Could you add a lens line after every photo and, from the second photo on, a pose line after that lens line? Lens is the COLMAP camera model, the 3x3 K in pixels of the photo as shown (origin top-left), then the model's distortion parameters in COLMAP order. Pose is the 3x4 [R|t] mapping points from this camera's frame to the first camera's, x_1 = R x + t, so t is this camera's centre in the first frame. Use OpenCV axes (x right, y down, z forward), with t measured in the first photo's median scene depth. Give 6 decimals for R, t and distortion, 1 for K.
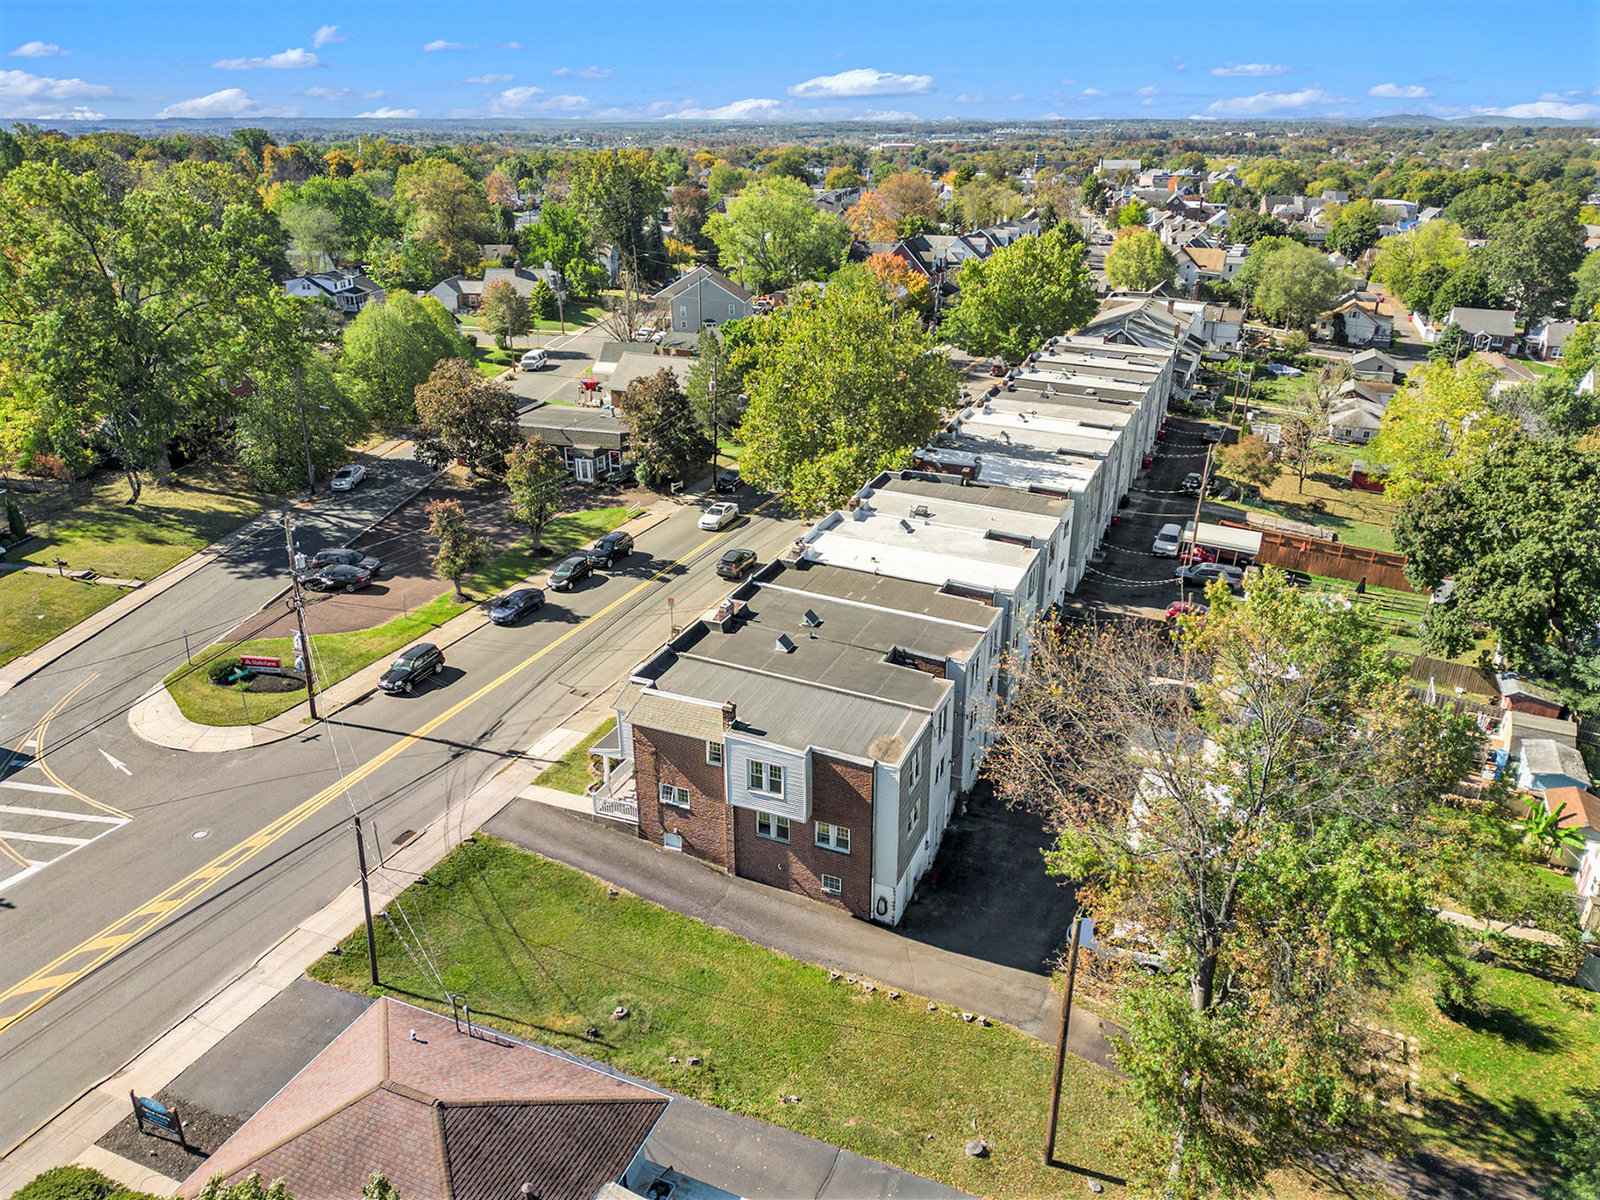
lens RADIAL K [[1084.0, 0, 805.0], [0, 1084.0, 745.3], [0, 0, 1]] dist [0.061113, -0.068601]
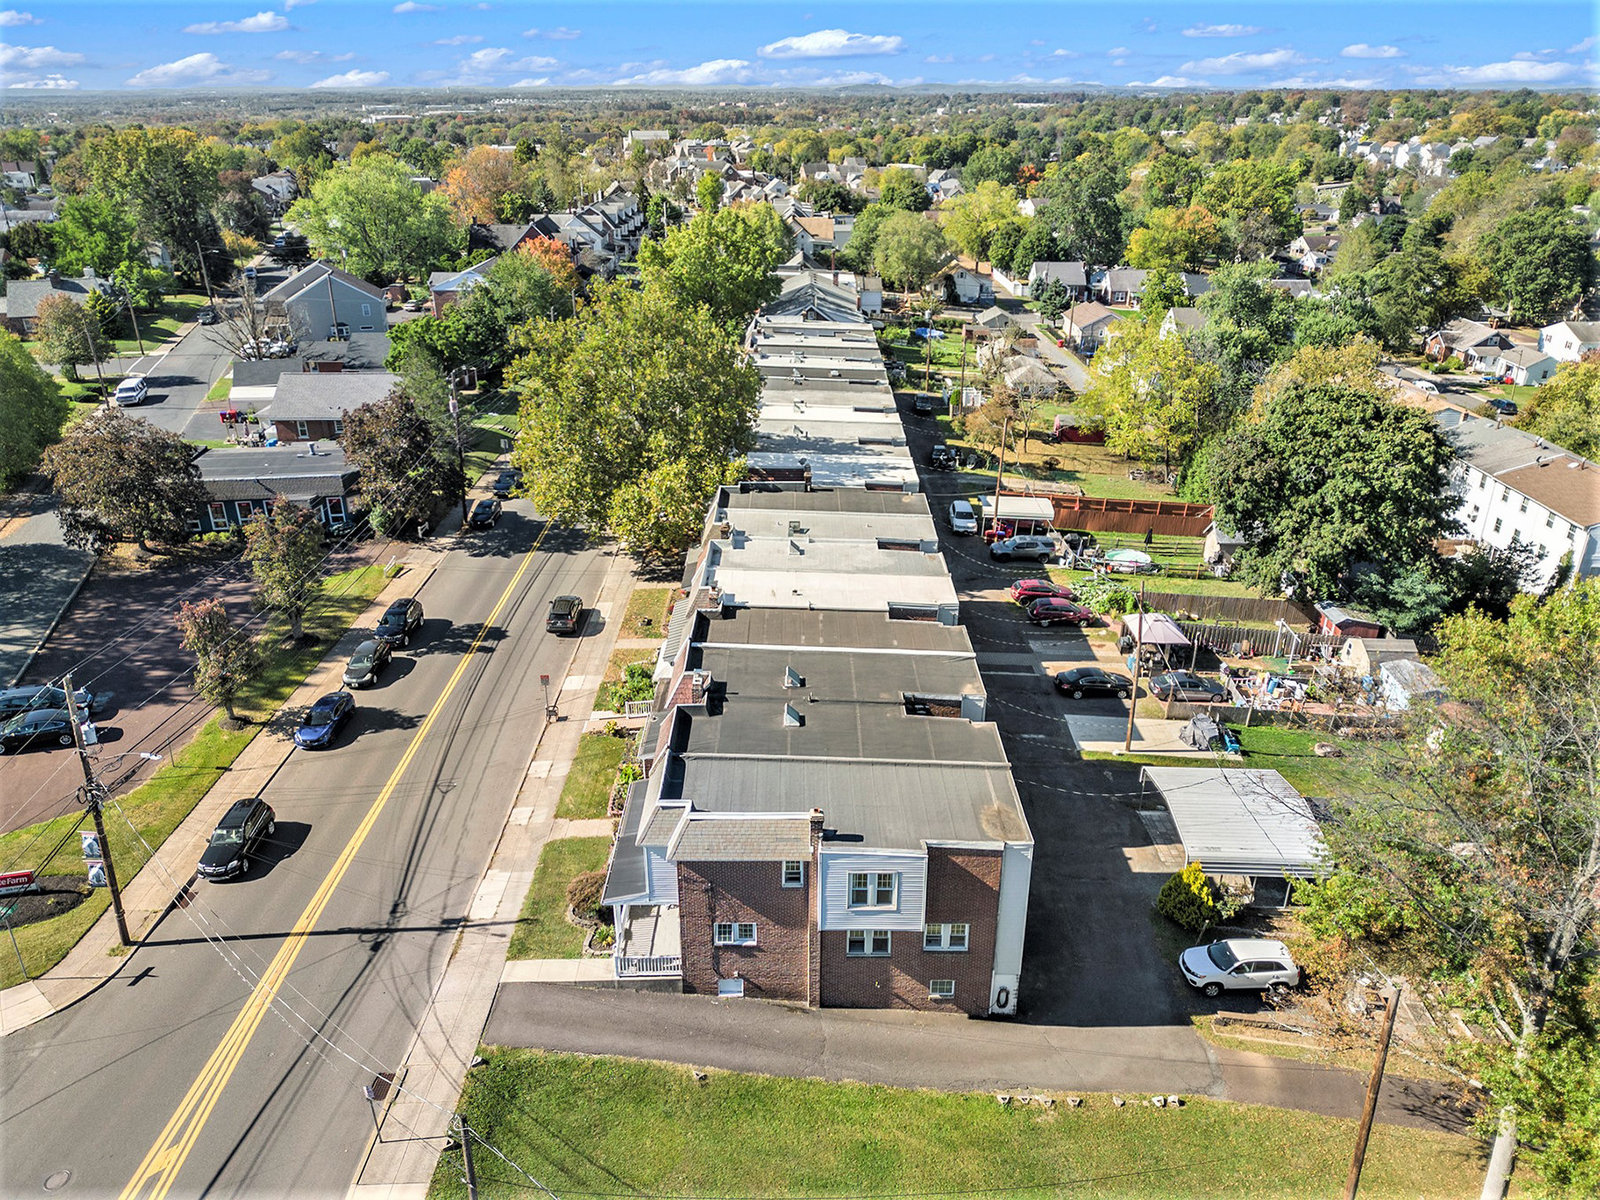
lens RADIAL K [[1097.9, 0, 805.3], [0, 1097.9, 730.7], [0, 0, 1]] dist [0.041098, -0.048839]
pose [[0.917945, -0.200588, 0.342260, -0.206995], [0.198259, 0.979242, 0.042173, -0.080252], [-0.343615, 0.029143, 0.938658, 0.139842]]
